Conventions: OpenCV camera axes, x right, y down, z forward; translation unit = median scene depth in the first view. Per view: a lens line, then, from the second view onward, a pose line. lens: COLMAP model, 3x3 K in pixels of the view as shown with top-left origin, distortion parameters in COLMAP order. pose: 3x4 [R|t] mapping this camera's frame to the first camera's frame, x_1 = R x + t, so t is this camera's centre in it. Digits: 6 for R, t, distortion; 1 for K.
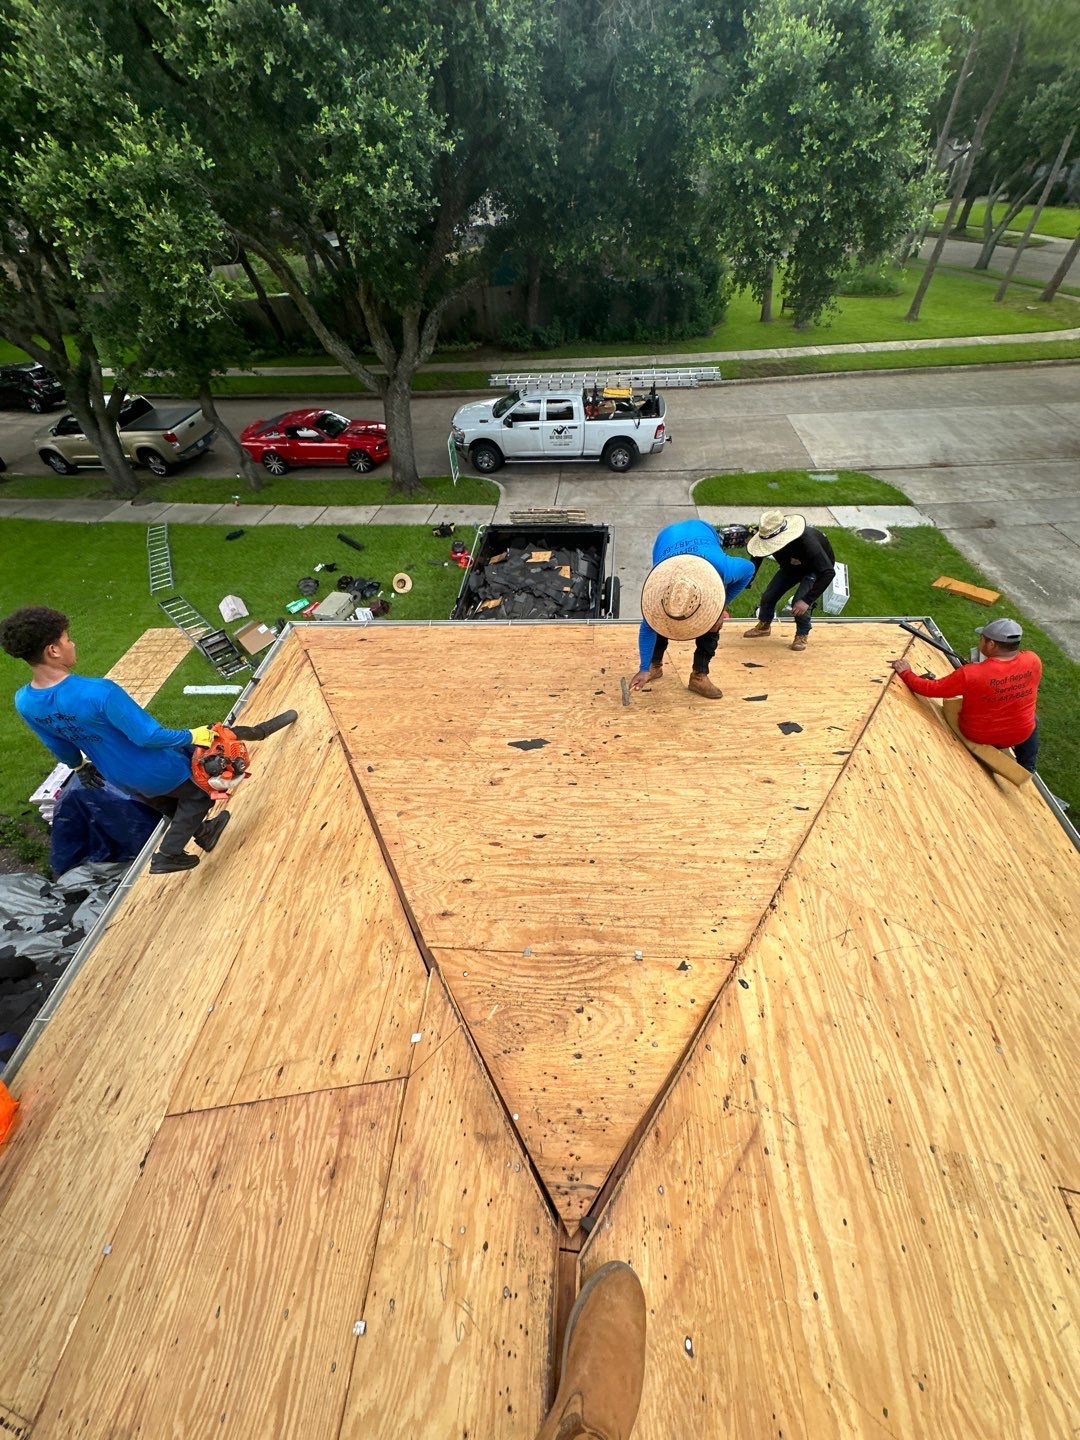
lens RADIAL K [[570.7, 0, 537.3], [0, 570.7, 719.0], [0, 0, 1]] dist [-0.002147, 0.000435]
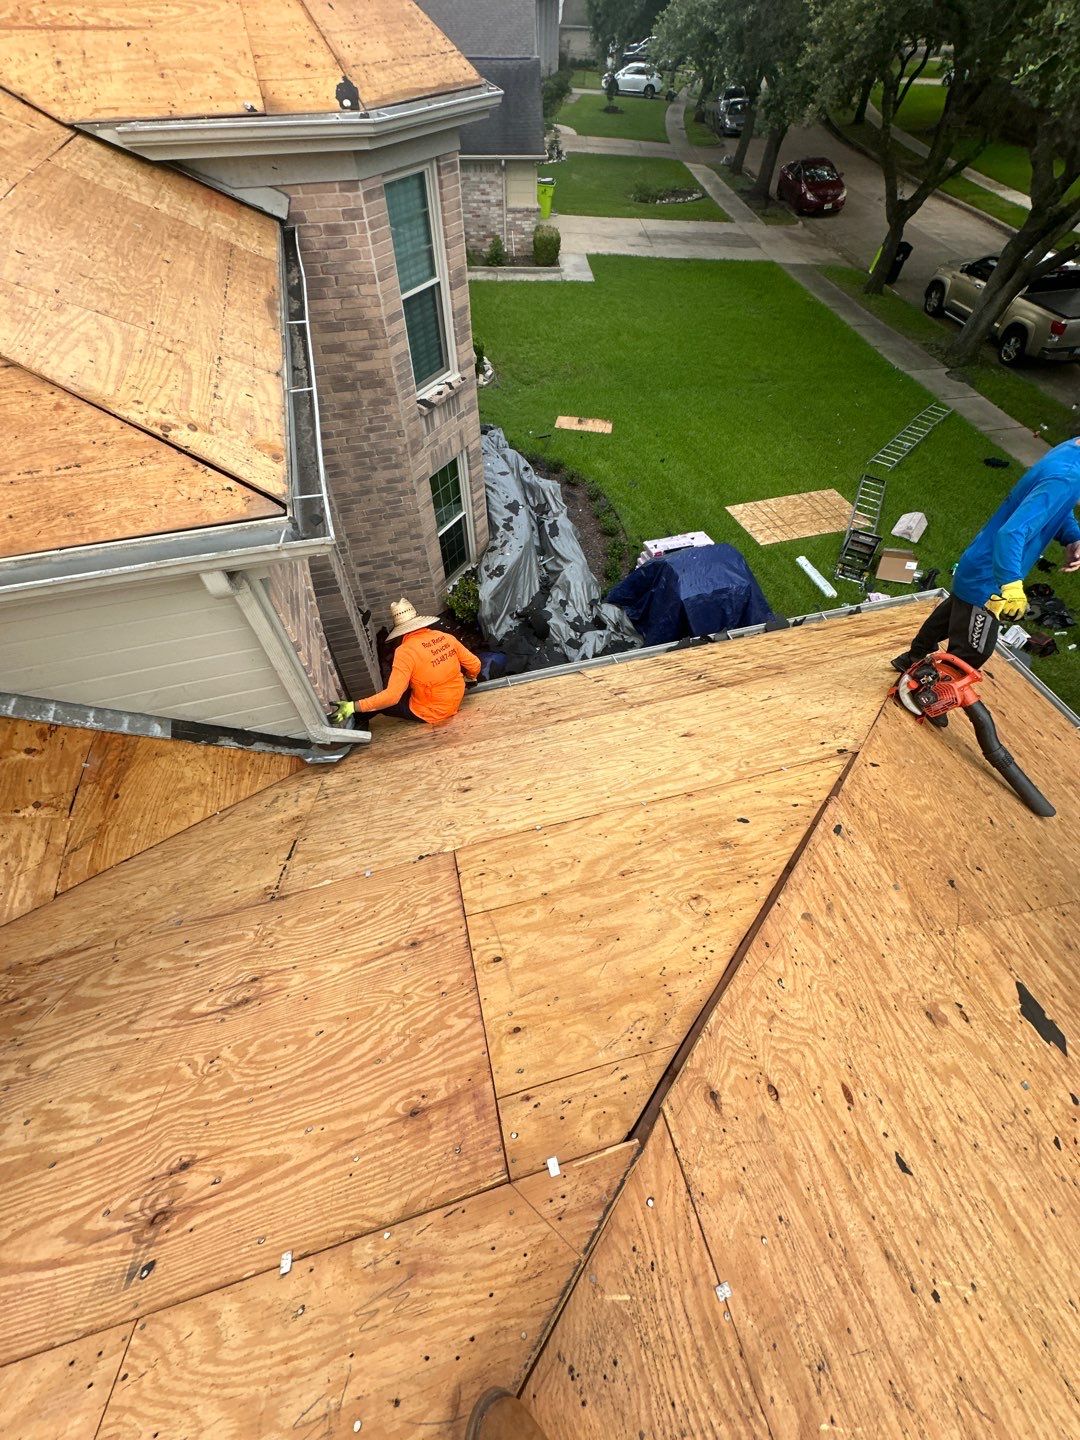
lens RADIAL K [[570.7, 0, 545.6], [0, 570.7, 717.0], [0, 0, 1]] dist [-0.002147, 0.000435]
pose [[0.339565, 0.788294, -0.513115, -0.038401], [-0.689660, 0.579618, 0.434065, -0.015416], [0.639582, 0.206481, 0.740473, 0.038024]]
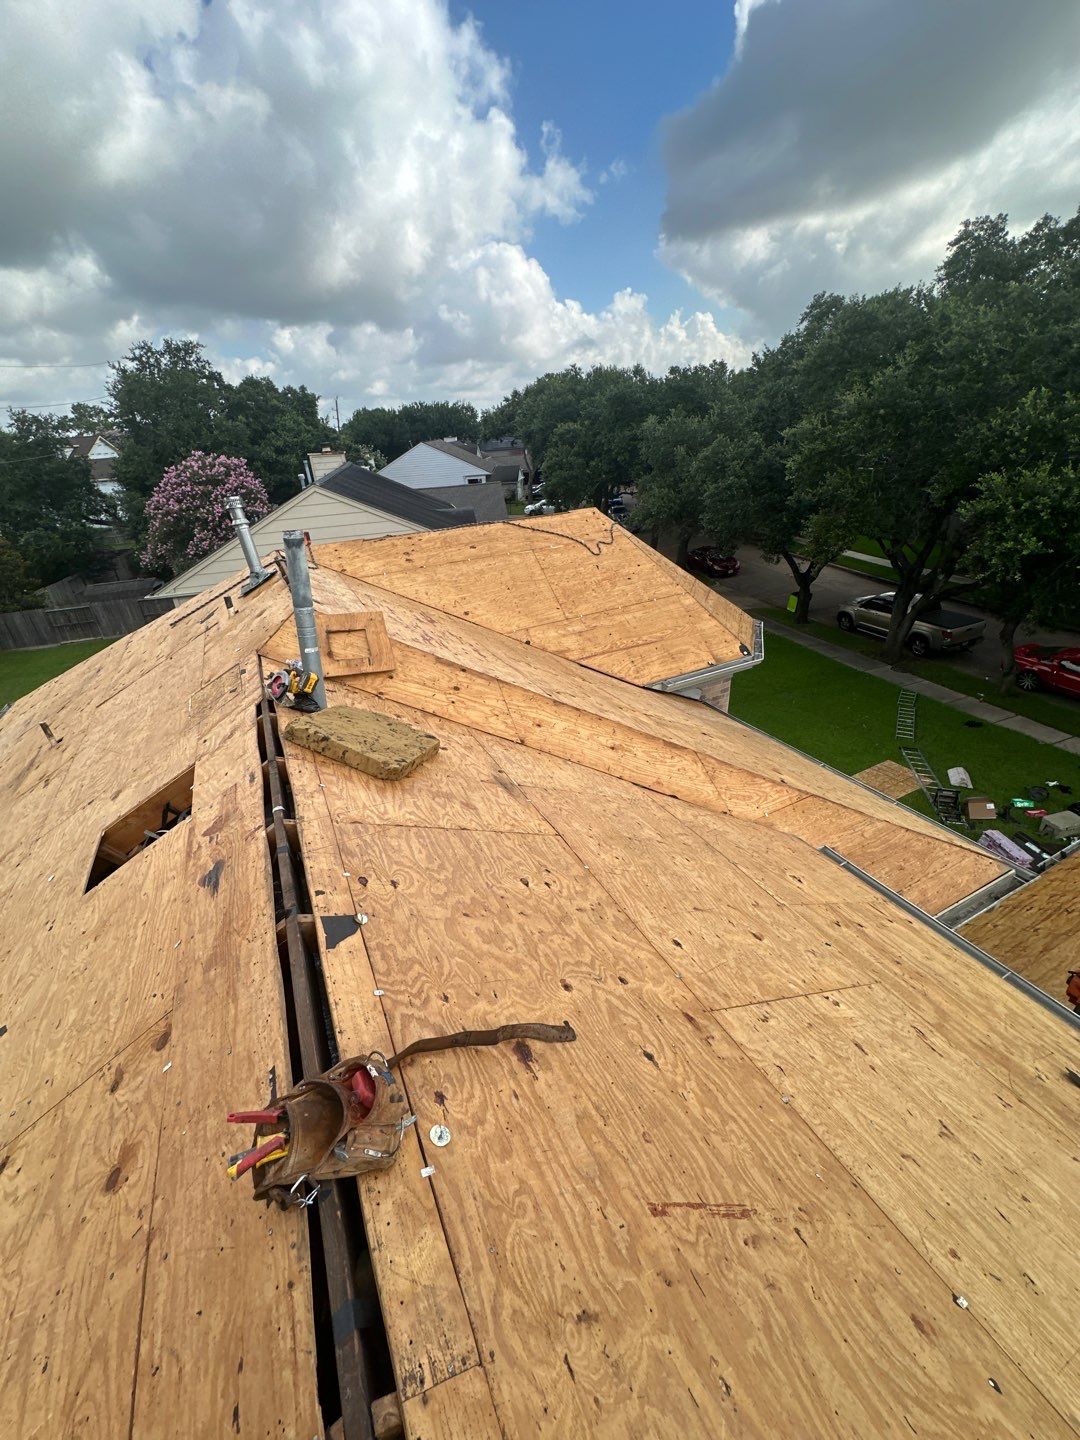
lens RADIAL K [[570.7, 0, 540.0], [0, 570.7, 719.3], [0, 0, 1]] dist [-0.002147, 0.000435]
pose [[0.512748, 0.417232, -0.750338, -0.135267], [-0.589164, 0.806705, 0.045966, 0.212940], [0.624480, 0.418503, 0.659454, -0.514602]]
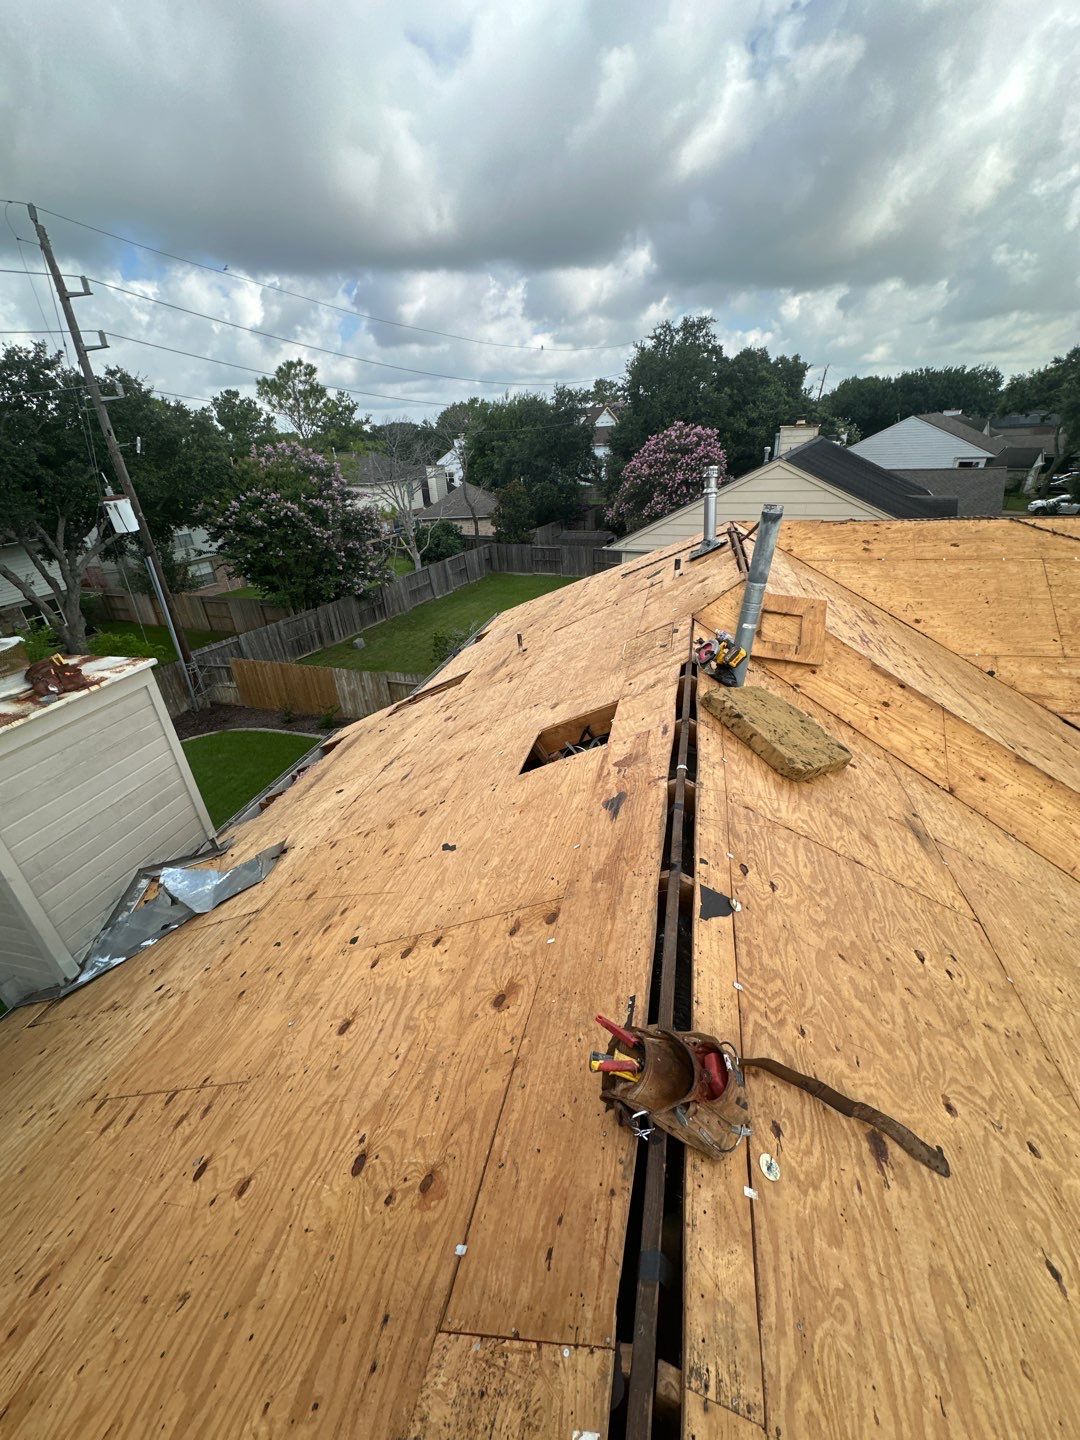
lens RADIAL K [[570.7, 0, 542.3], [0, 570.7, 717.8], [0, 0, 1]] dist [-0.002147, 0.000435]
pose [[-0.161507, 0.506600, -0.846919, -0.142957], [-0.657359, 0.584861, 0.475202, 0.227652], [0.736067, 0.633478, 0.238559, -0.530250]]
